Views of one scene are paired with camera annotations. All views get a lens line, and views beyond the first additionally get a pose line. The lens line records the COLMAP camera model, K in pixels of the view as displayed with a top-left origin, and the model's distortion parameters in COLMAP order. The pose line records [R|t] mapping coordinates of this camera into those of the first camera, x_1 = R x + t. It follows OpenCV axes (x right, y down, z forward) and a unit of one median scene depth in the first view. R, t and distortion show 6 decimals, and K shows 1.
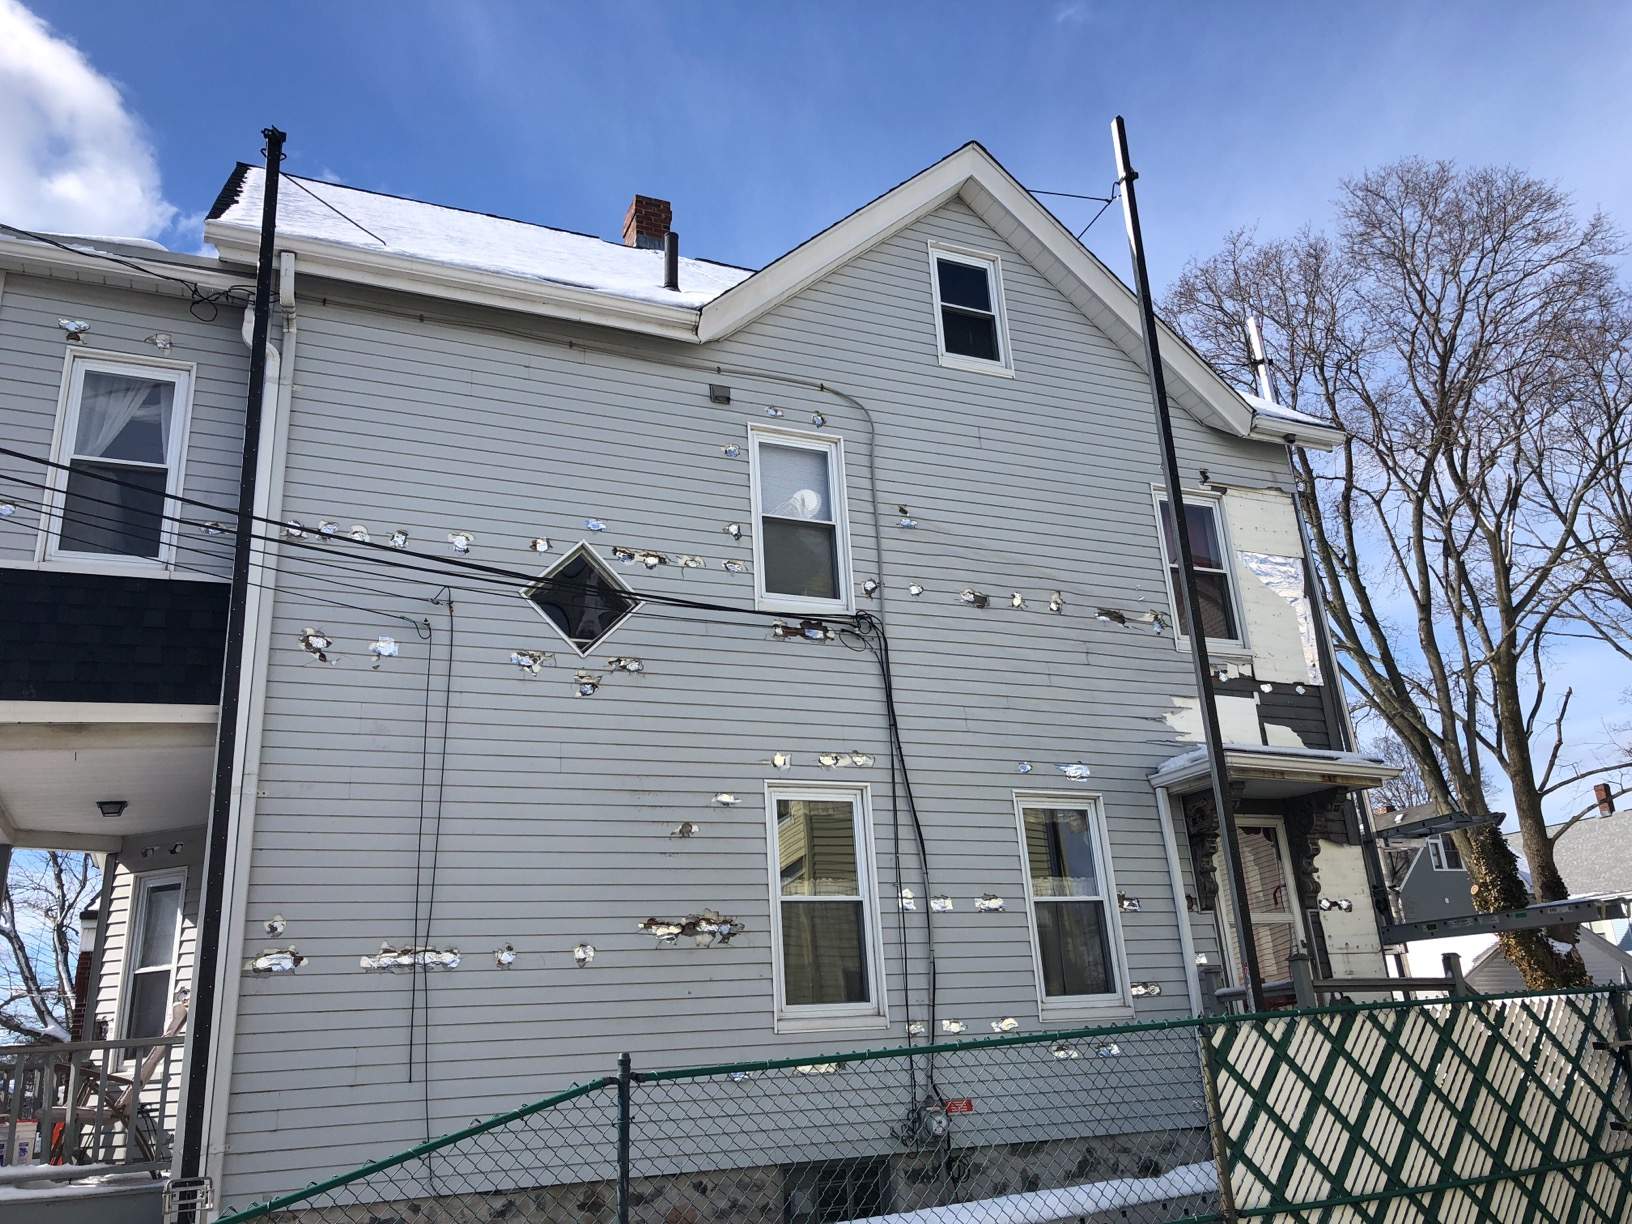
lens RADIAL K [[1306.4, 0, 814.5], [0, 1306.4, 582.6], [0, 0, 1]] dist [0.033854, -0.012622]
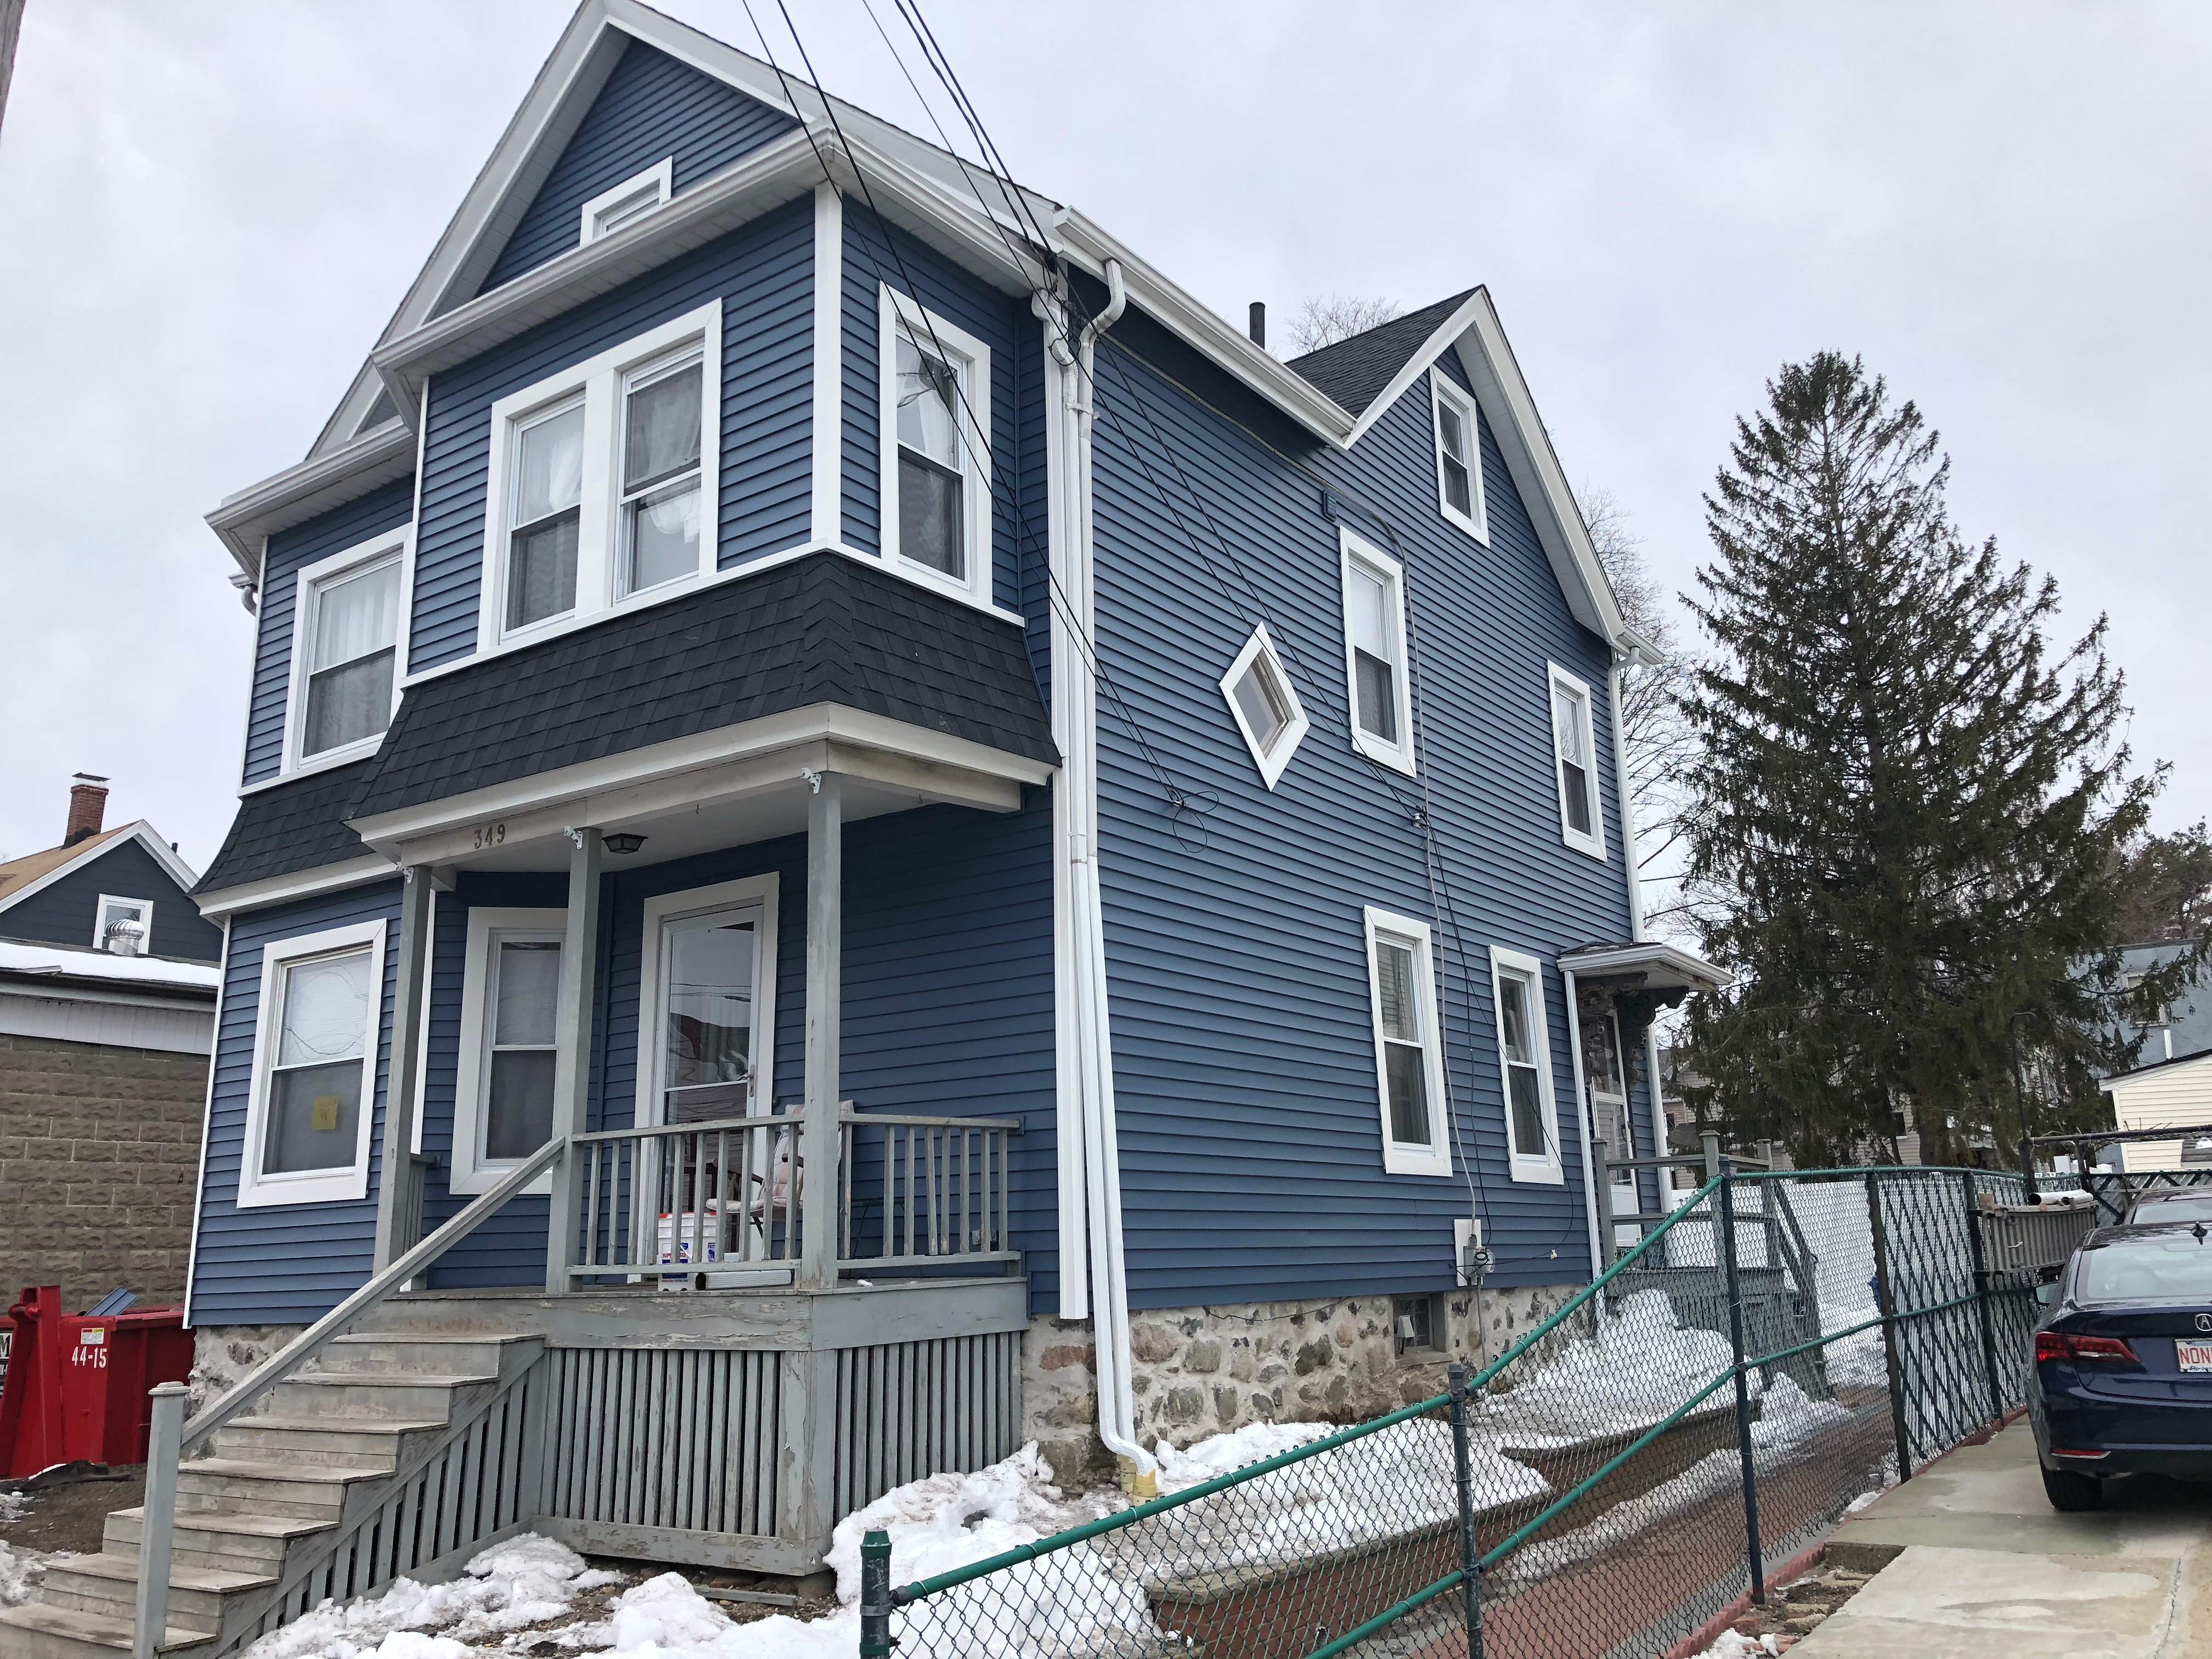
lens RADIAL K [[1809.5, 0, 1116.7], [0, 1809.5, 789.2], [0, 0, 1]] dist [0.017266, -0.006961]
pose [[0.862444, 0.160337, 0.480085, -0.807529], [-0.194324, 0.980700, 0.021562, 0.058482], [-0.467363, -0.111888, 0.876957, -0.085914]]
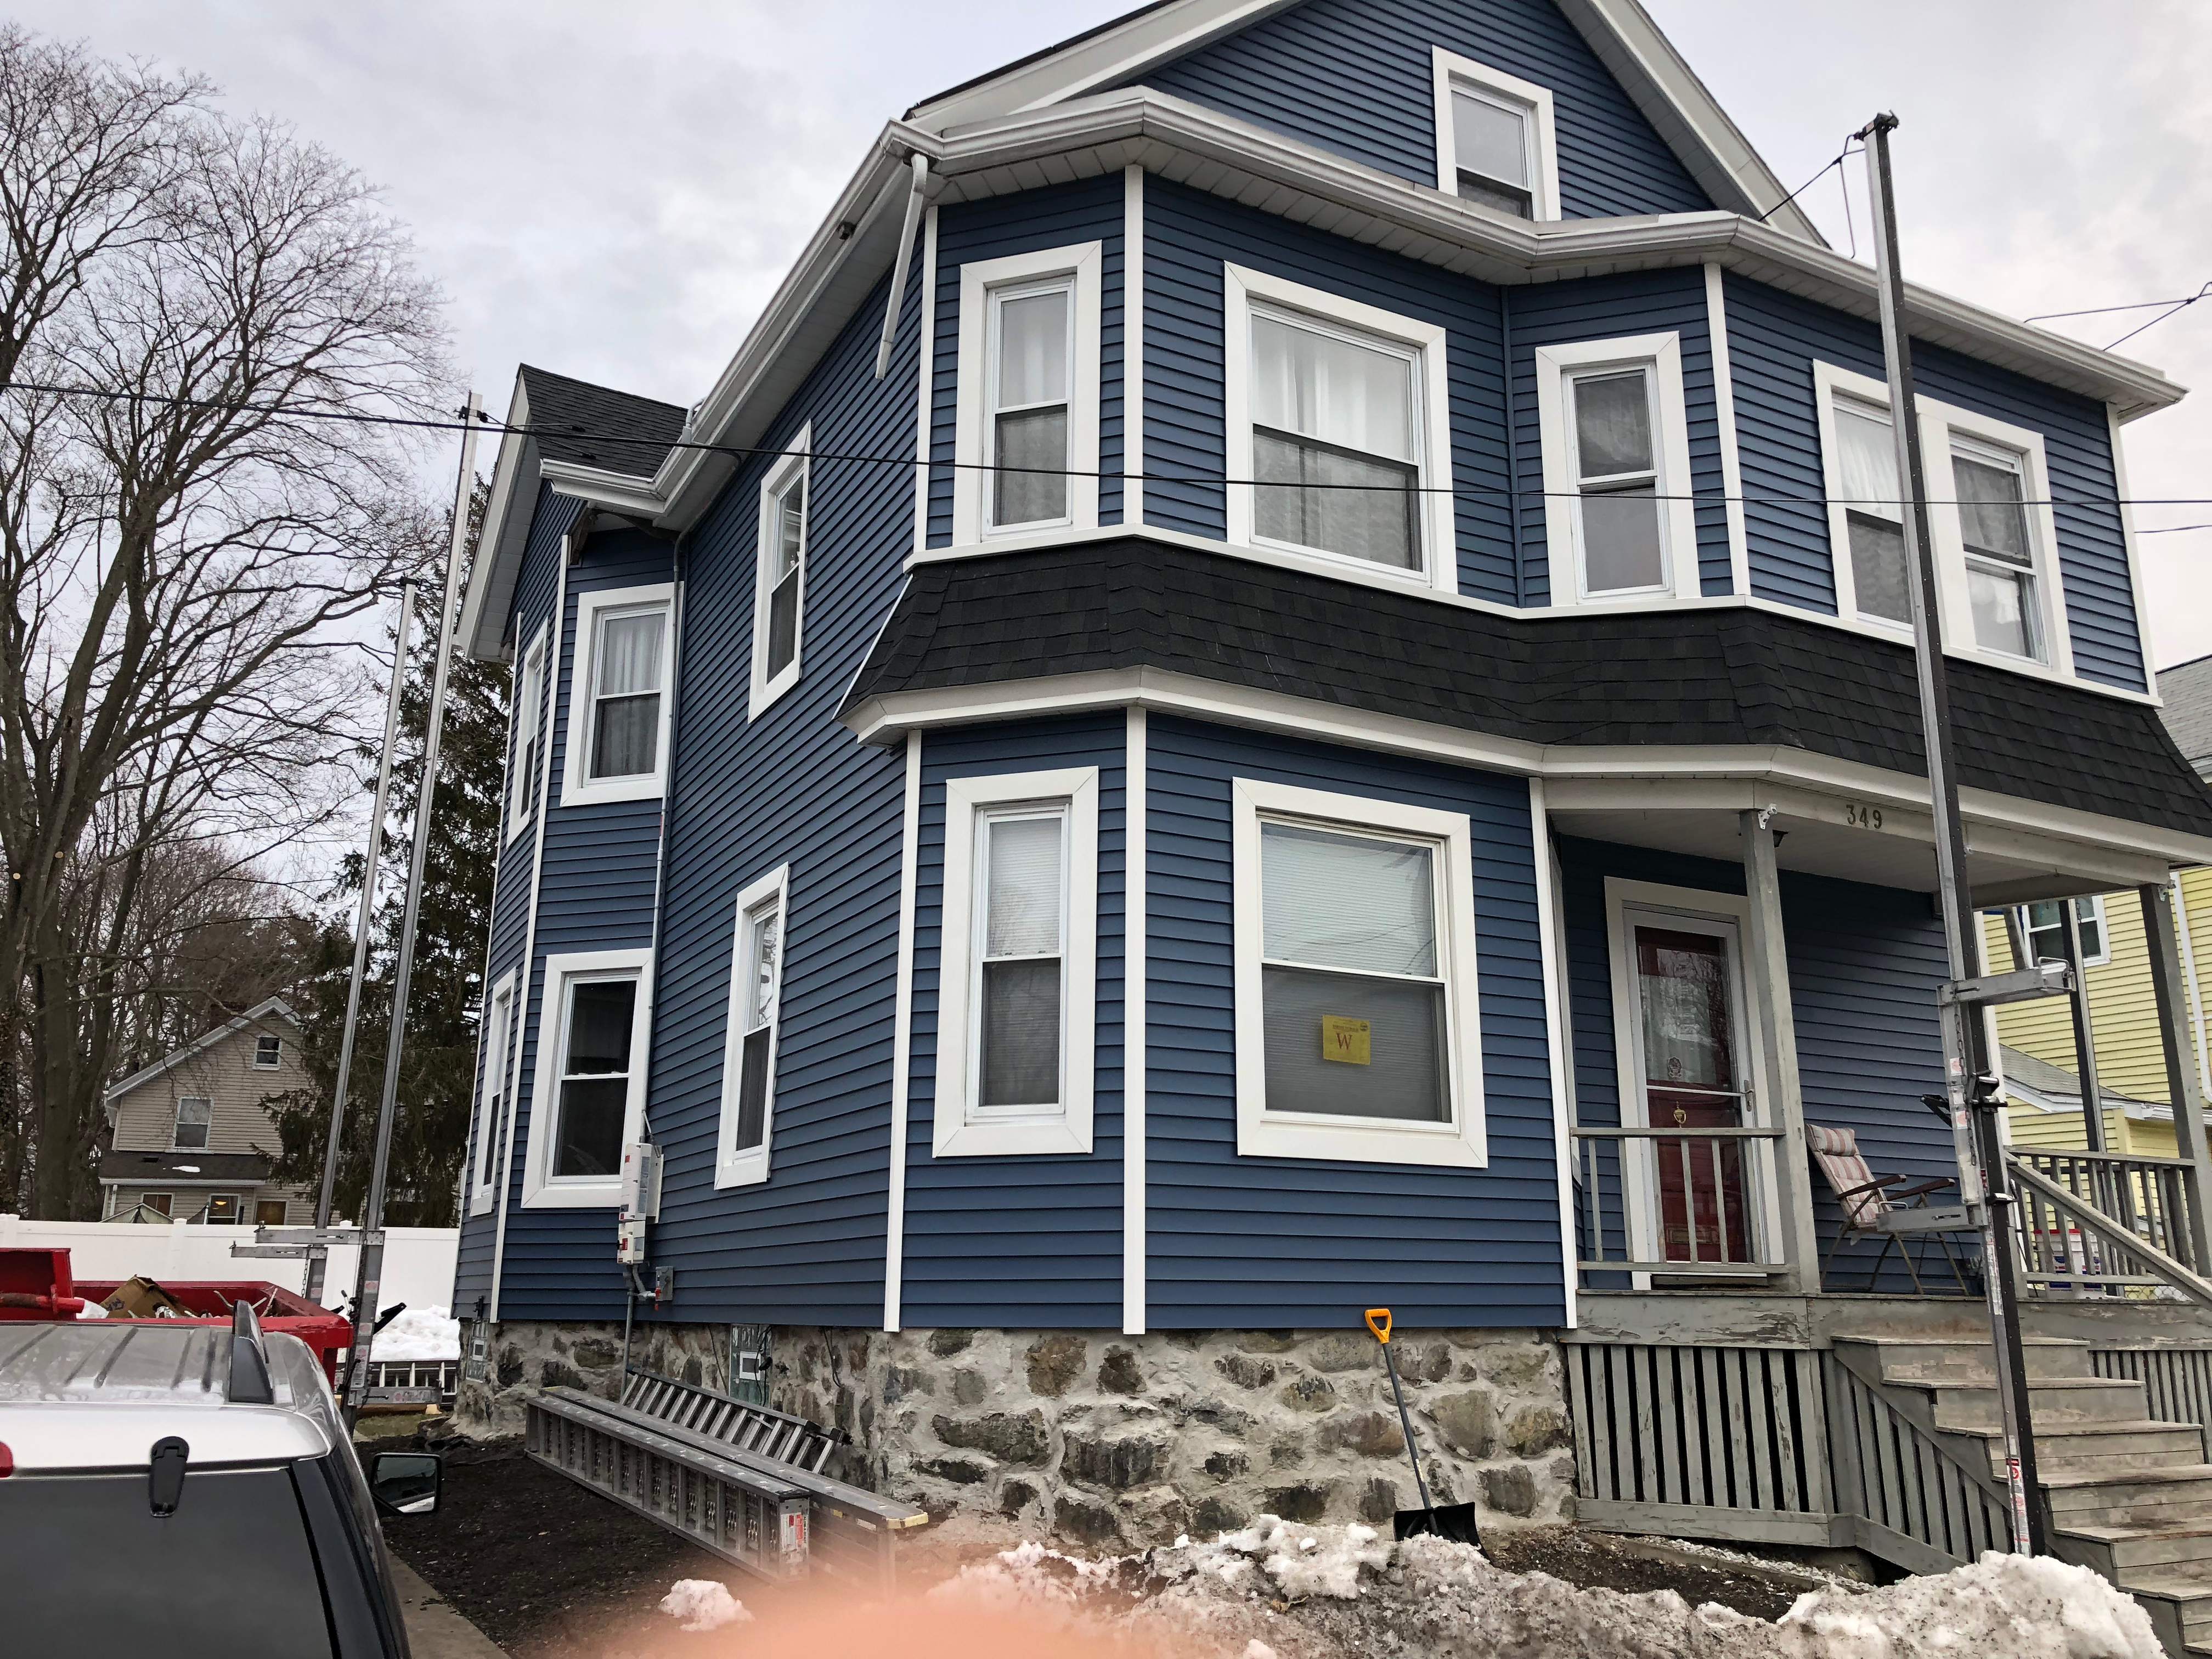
lens RADIAL K [[1805.2, 0, 1126.3], [0, 1805.2, 808.1], [0, 0, 1]] dist [0.022157, -0.004111]
pose [[-0.074732, 0.314697, 0.946246, -1.538255], [-0.340834, 0.883692, -0.320811, 0.639553], [-0.937149, -0.346488, 0.041219, 1.355387]]
